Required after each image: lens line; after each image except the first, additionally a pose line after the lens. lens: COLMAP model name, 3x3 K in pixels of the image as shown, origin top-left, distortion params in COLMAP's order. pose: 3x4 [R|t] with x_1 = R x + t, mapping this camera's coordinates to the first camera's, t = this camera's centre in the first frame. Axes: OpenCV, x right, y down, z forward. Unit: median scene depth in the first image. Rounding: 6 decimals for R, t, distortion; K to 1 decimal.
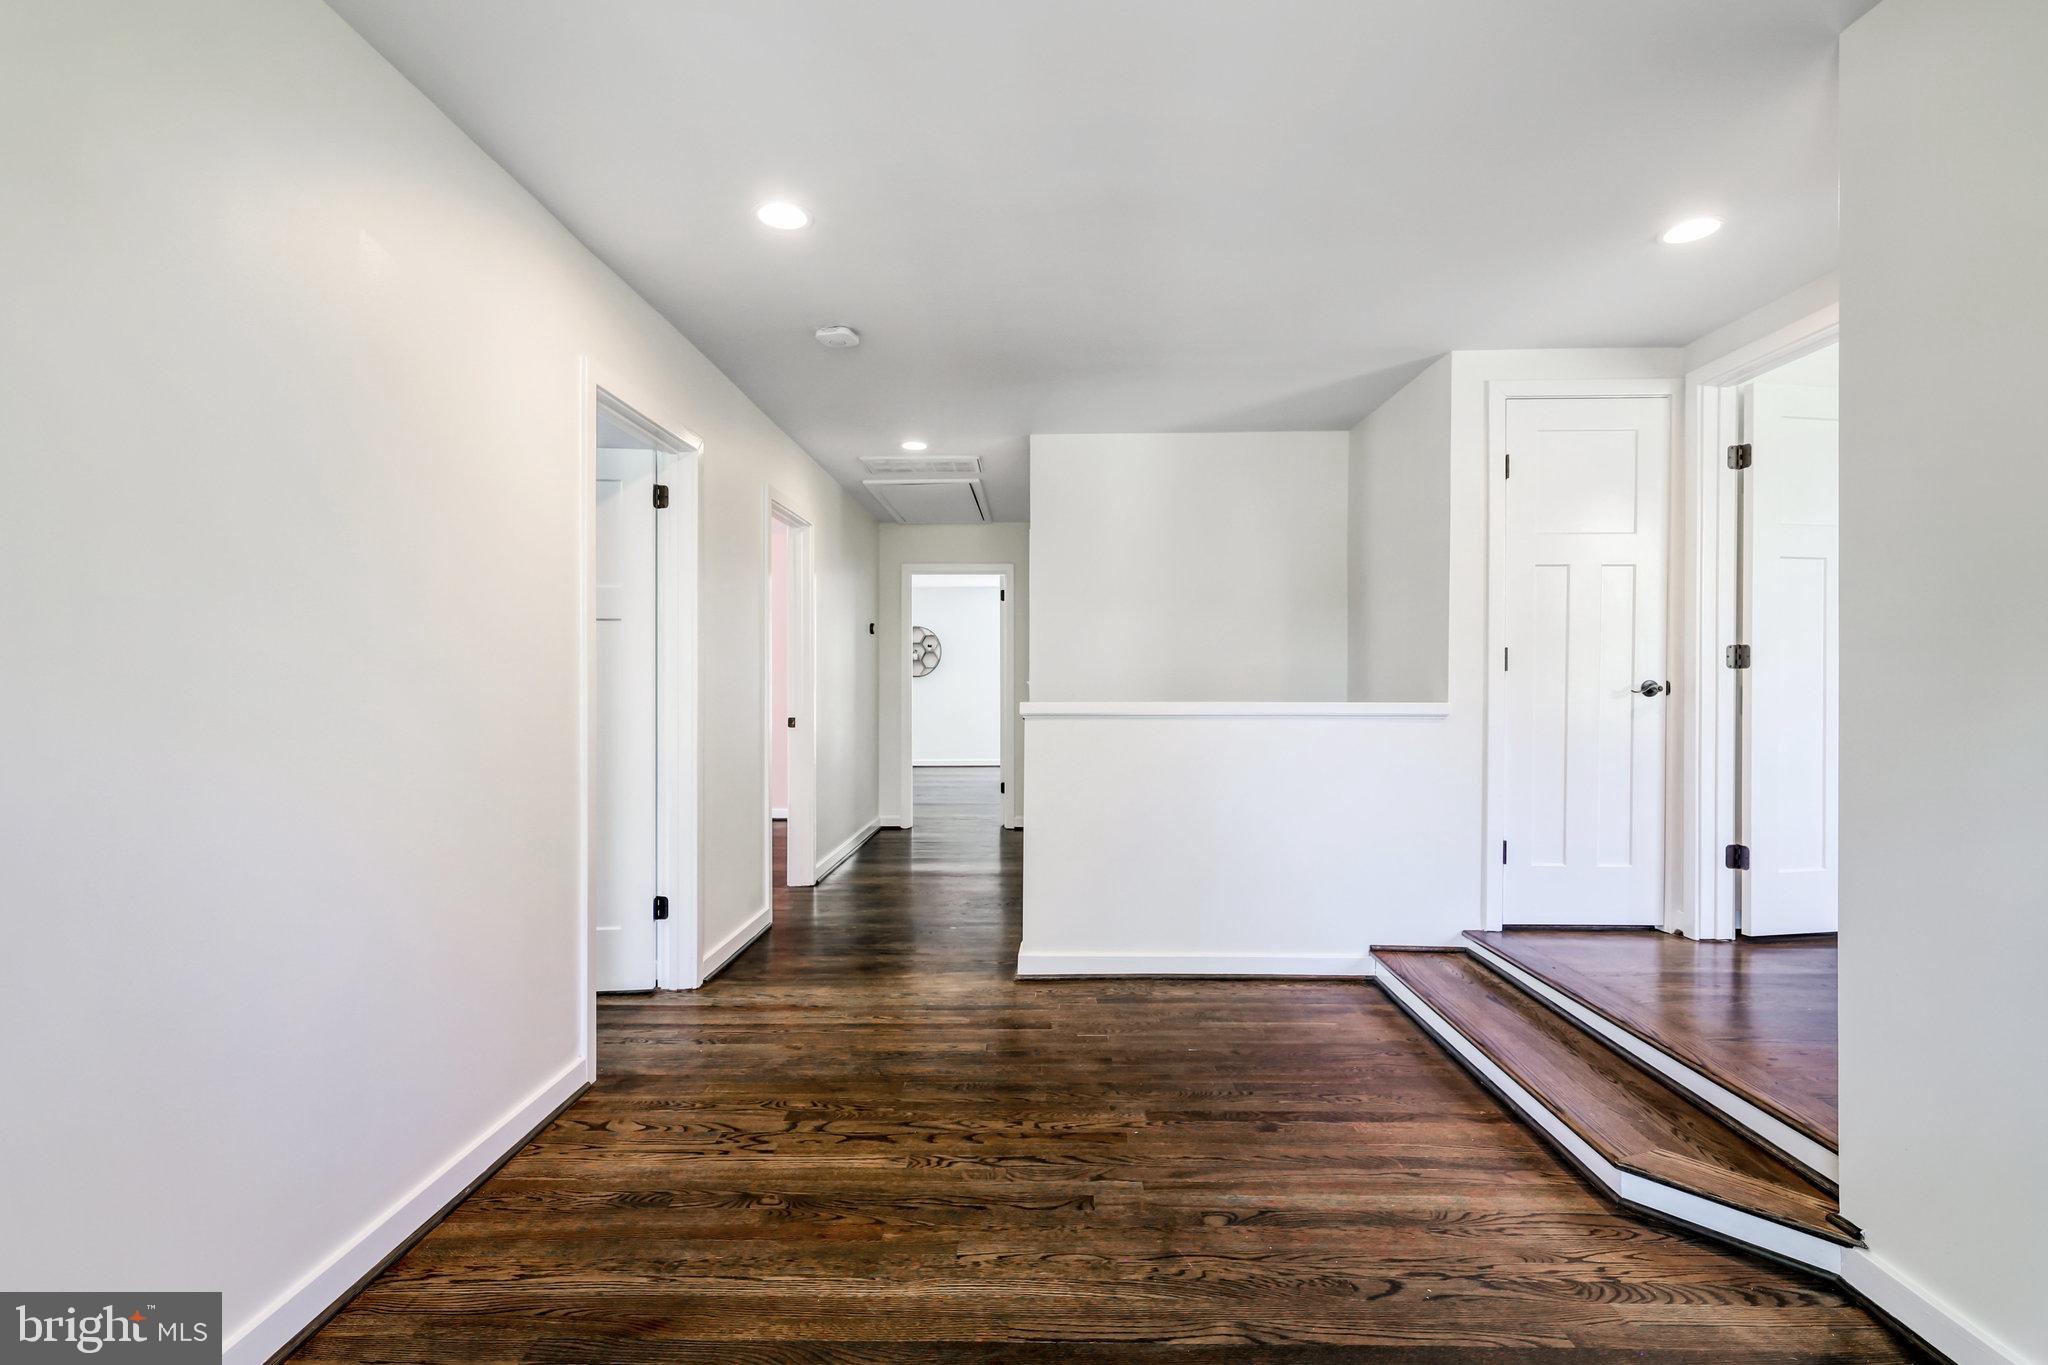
lens RADIAL K [[904.2, 0, 1025.8], [0, 904.2, 684.8], [0, 0, 1]] dist [0.001288, 0.000079]
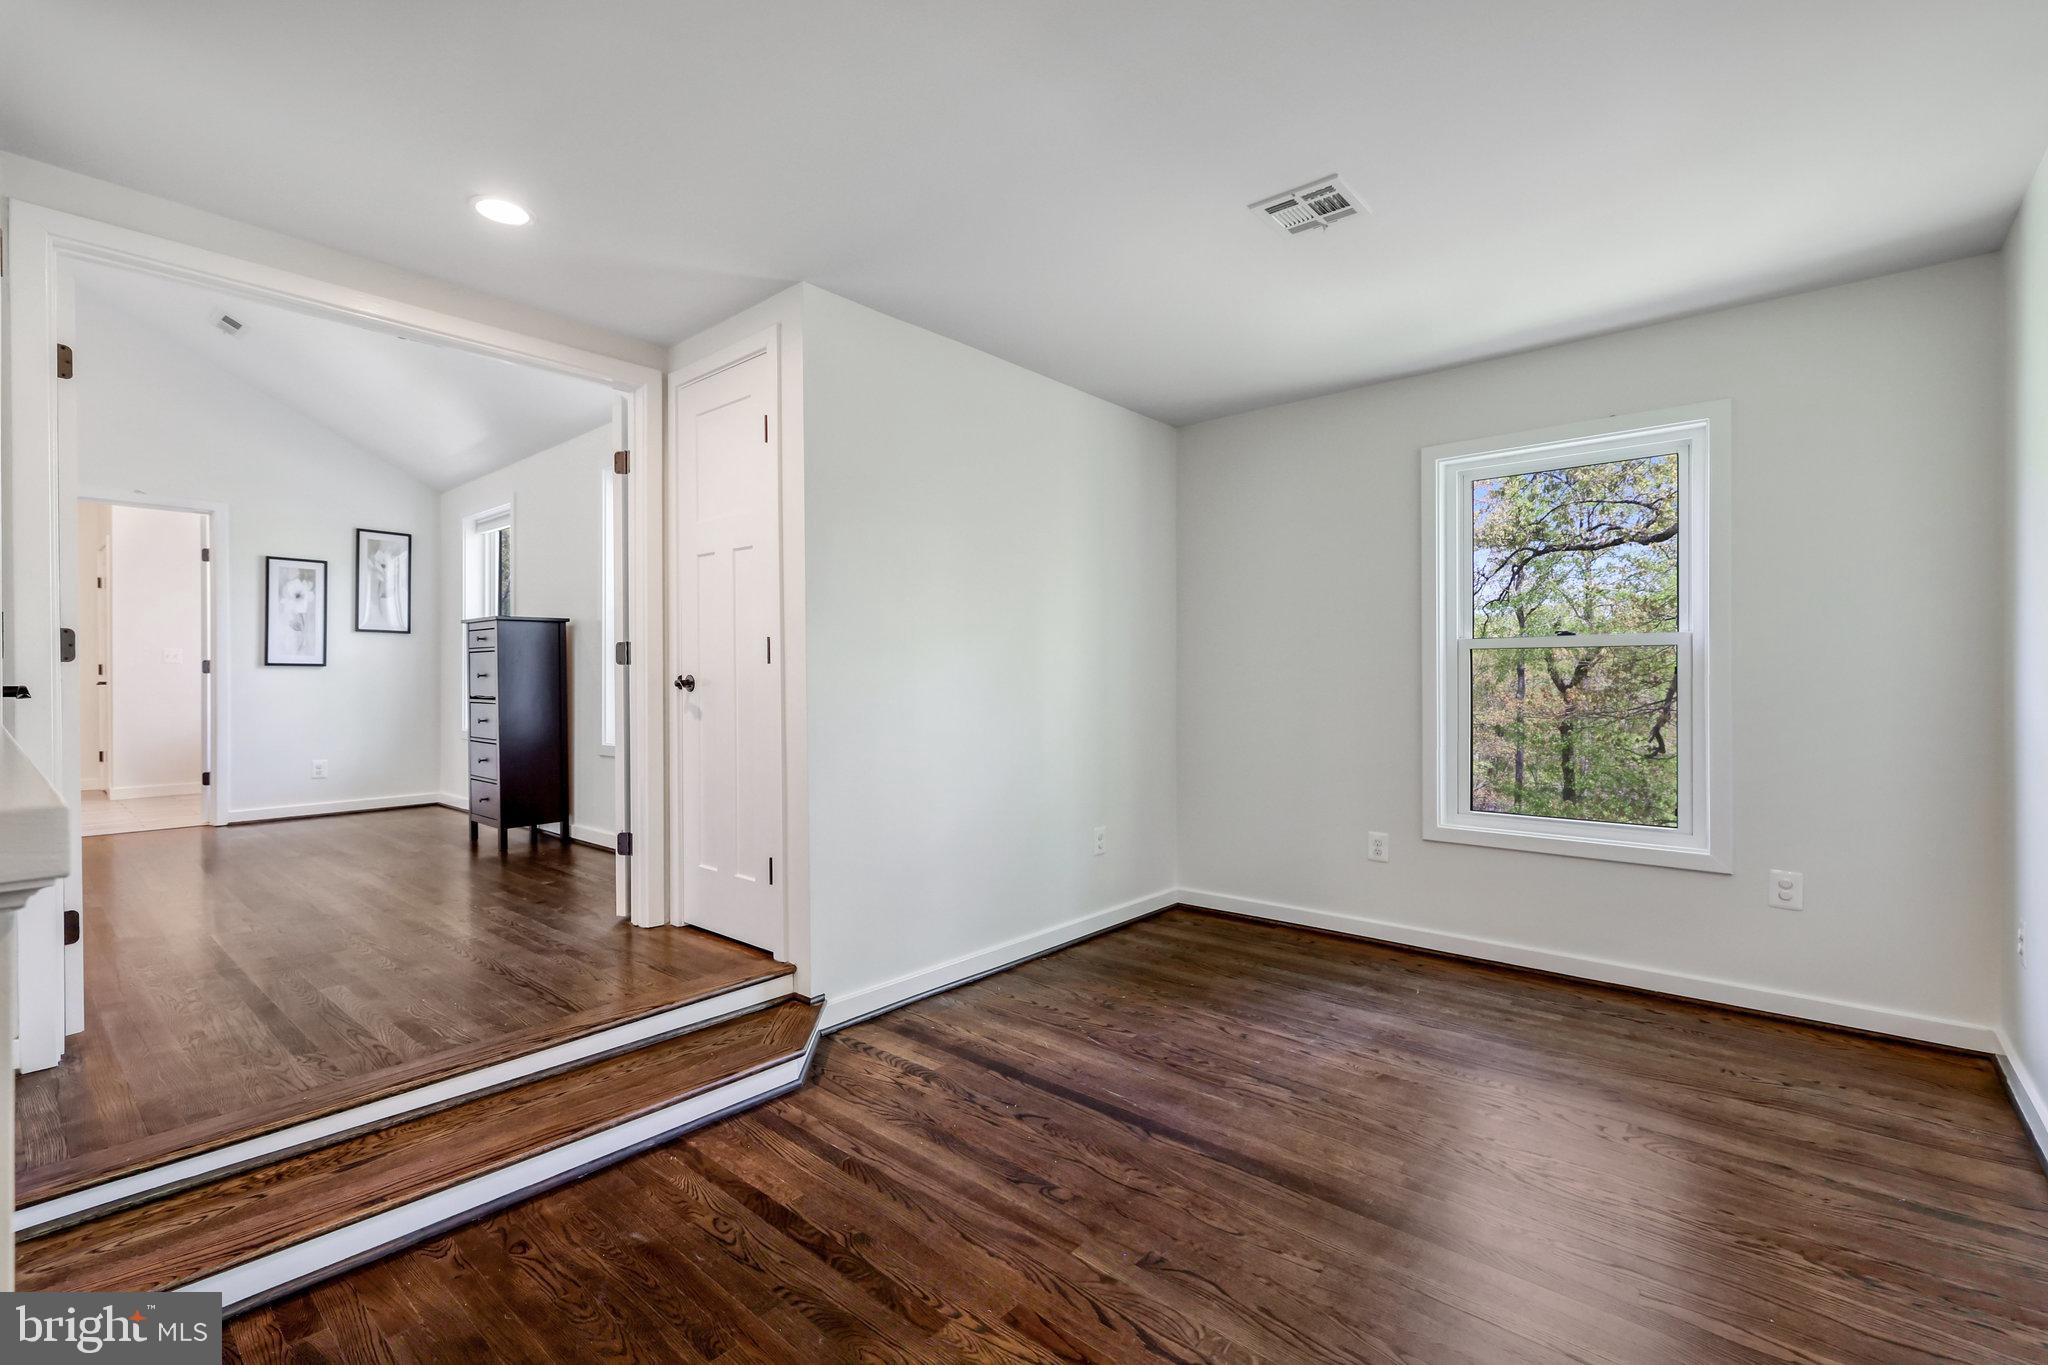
lens RADIAL K [[904.2, 0, 1025.2], [0, 904.2, 678.3], [0, 0, 1]] dist [0.001288, 0.000079]
pose [[-0.770166, 0.006099, 0.637814, -0.407951], [0.010260, 0.999943, 0.002827, -0.003724], [-0.637761, 0.008721, -0.770185, 1.752526]]
